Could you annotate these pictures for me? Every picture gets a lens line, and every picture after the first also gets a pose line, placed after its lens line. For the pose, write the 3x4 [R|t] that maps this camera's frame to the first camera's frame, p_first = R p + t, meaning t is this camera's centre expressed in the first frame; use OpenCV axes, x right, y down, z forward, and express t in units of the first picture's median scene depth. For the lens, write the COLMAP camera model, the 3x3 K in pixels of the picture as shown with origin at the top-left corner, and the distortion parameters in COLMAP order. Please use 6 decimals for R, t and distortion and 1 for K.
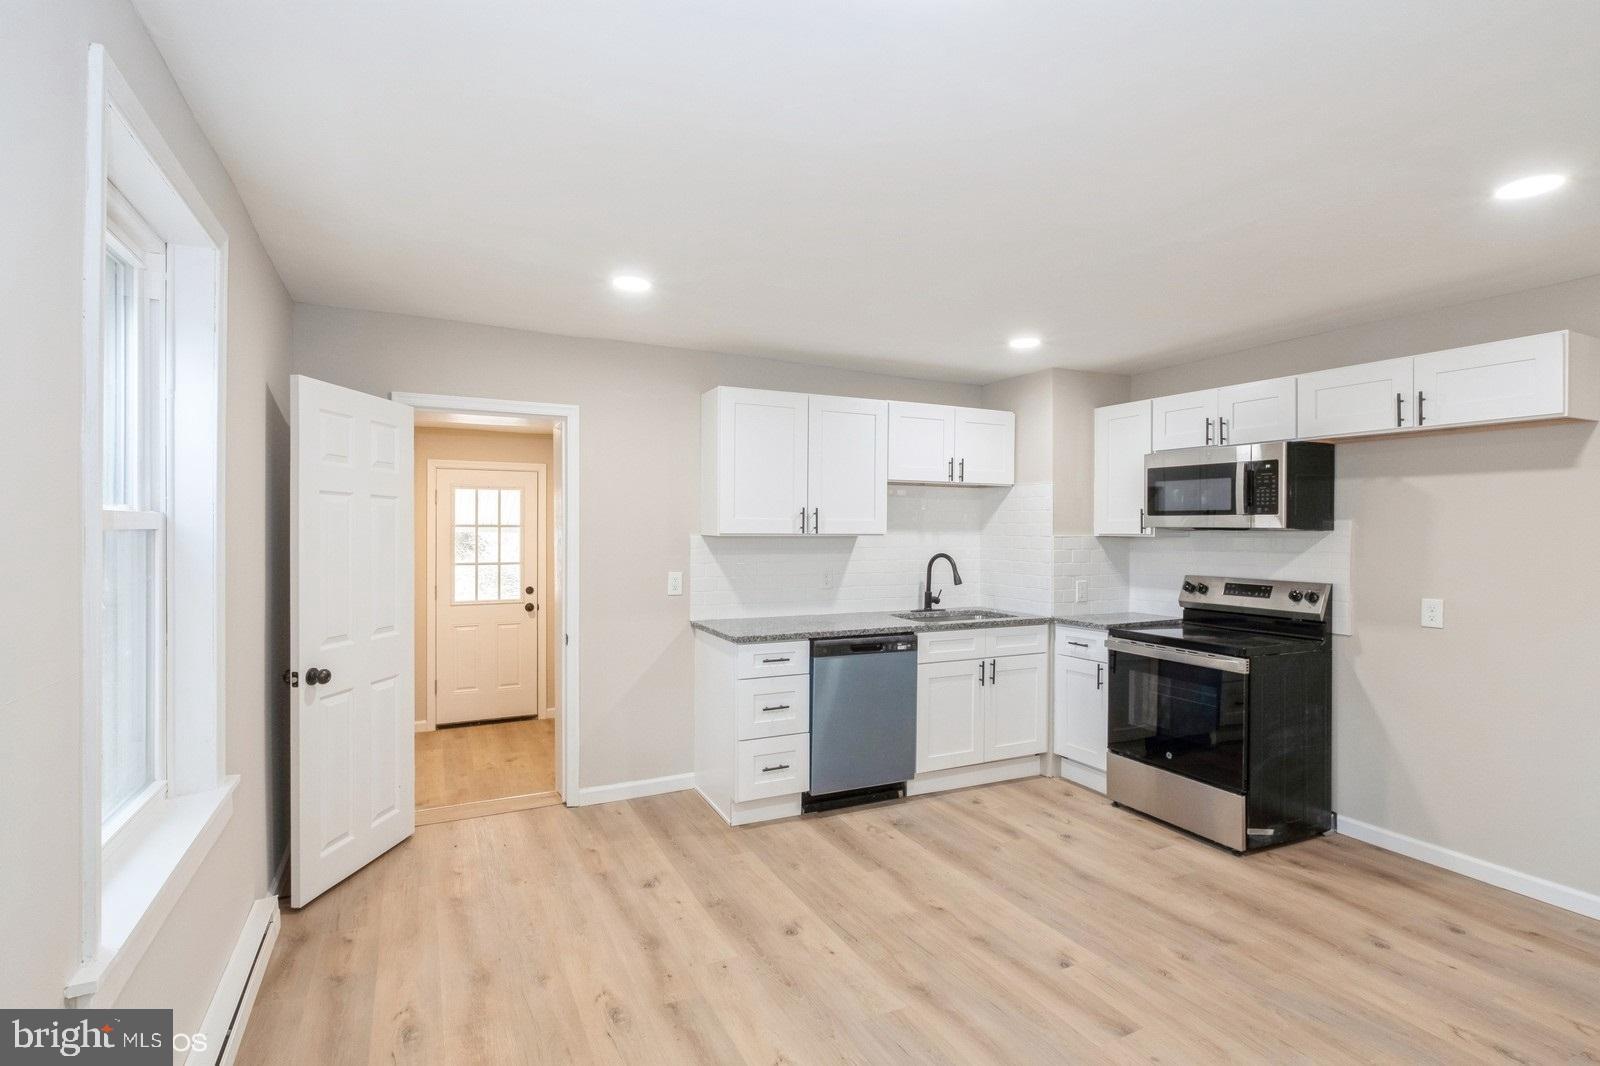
lens RADIAL K [[761.3, 0, 789.6], [0, 761.3, 535.6], [0, 0, 1]] dist [-0.000839, -0.000135]
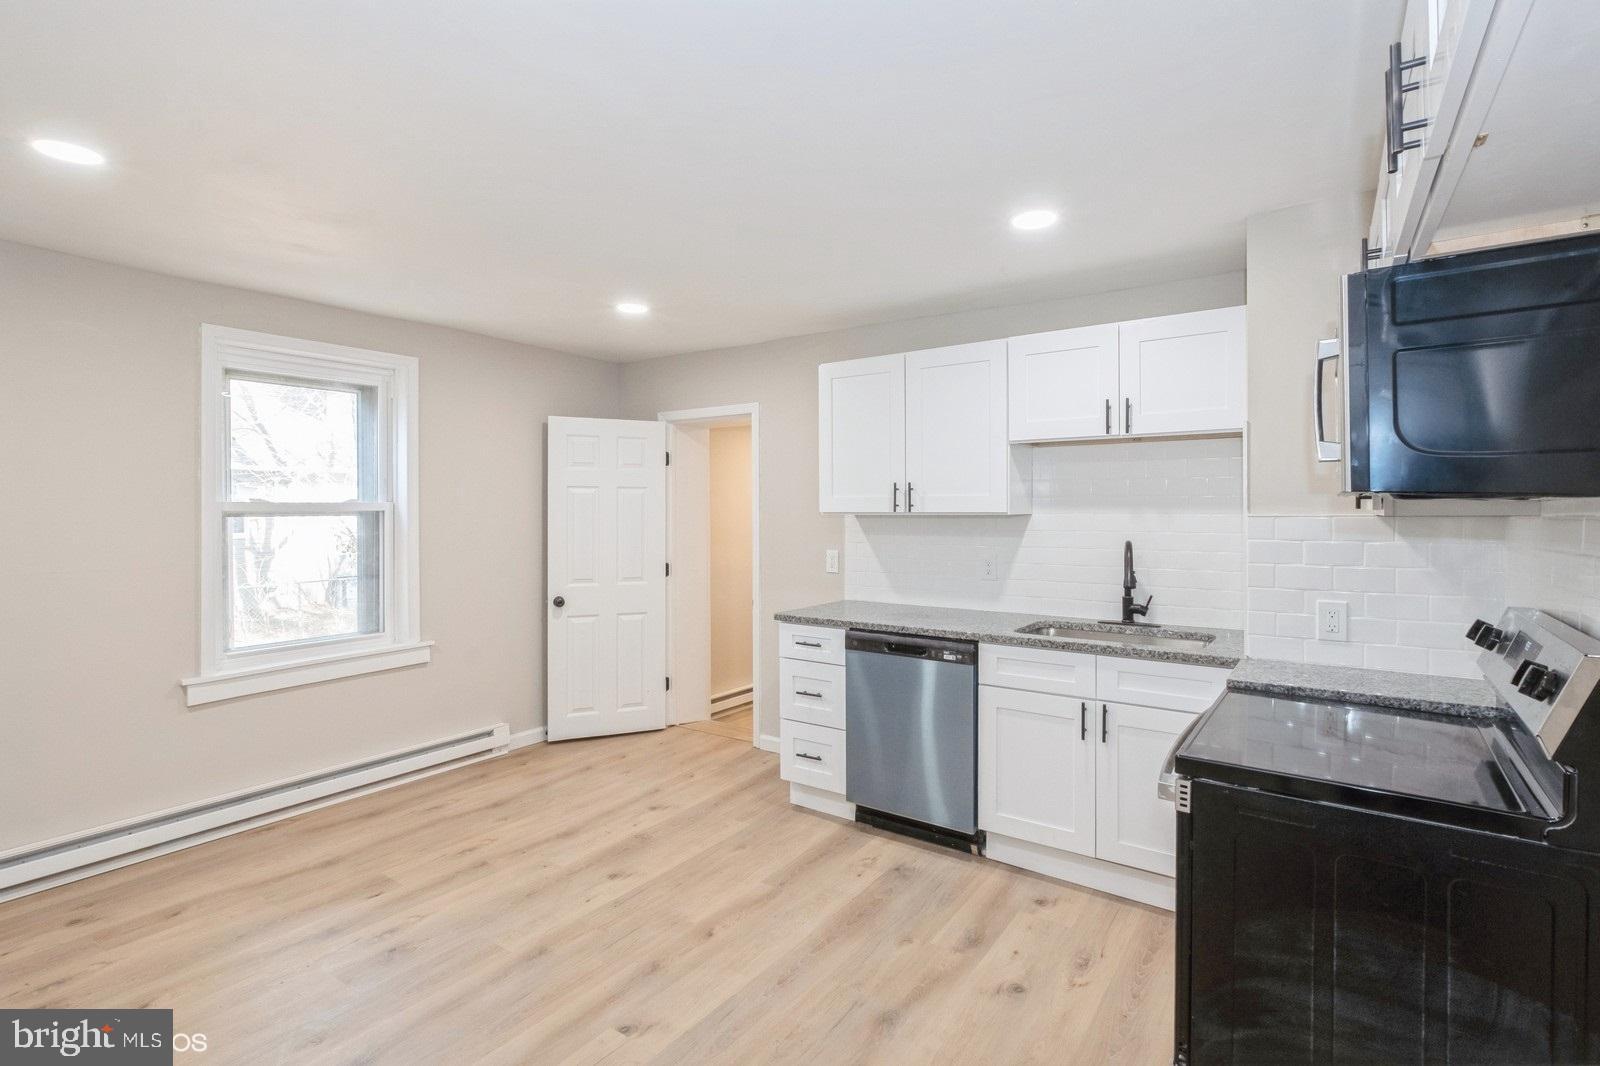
lens RADIAL K [[753.3, 0, 797.4], [0, 753.3, 515.6], [0, 0, 1]] dist [-0.002893, -0.000190]
pose [[0.493368, 0.000496, -0.869821, 0.785140], [-0.003126, 0.999994, -0.001203, 0.002936], [0.869815, 0.003313, 0.493367, 0.509442]]
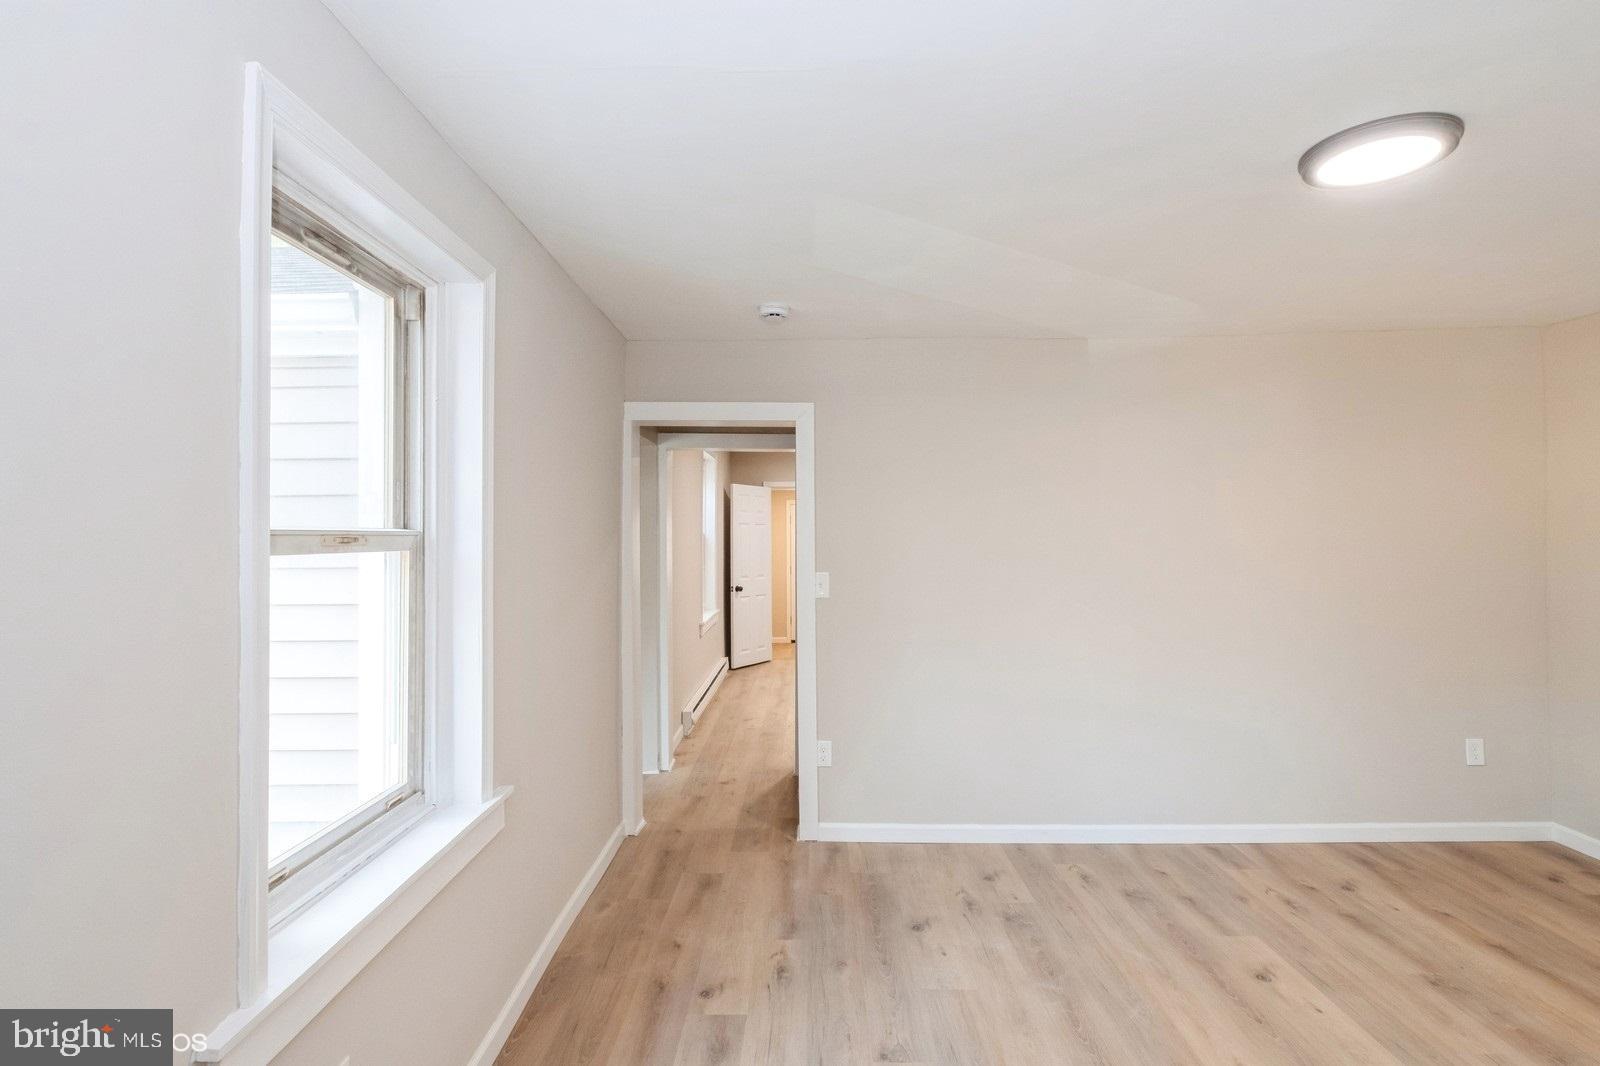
lens RADIAL K [[761.3, 0, 789.6], [0, 761.3, 535.6], [0, 0, 1]] dist [-0.000839, -0.000135]
pose [[0.896976, 0.000367, -0.442080, 0.643453], [-0.004098, 0.999964, -0.007486, 0.007580], [0.442061, 0.008526, 0.896944, -1.169915]]
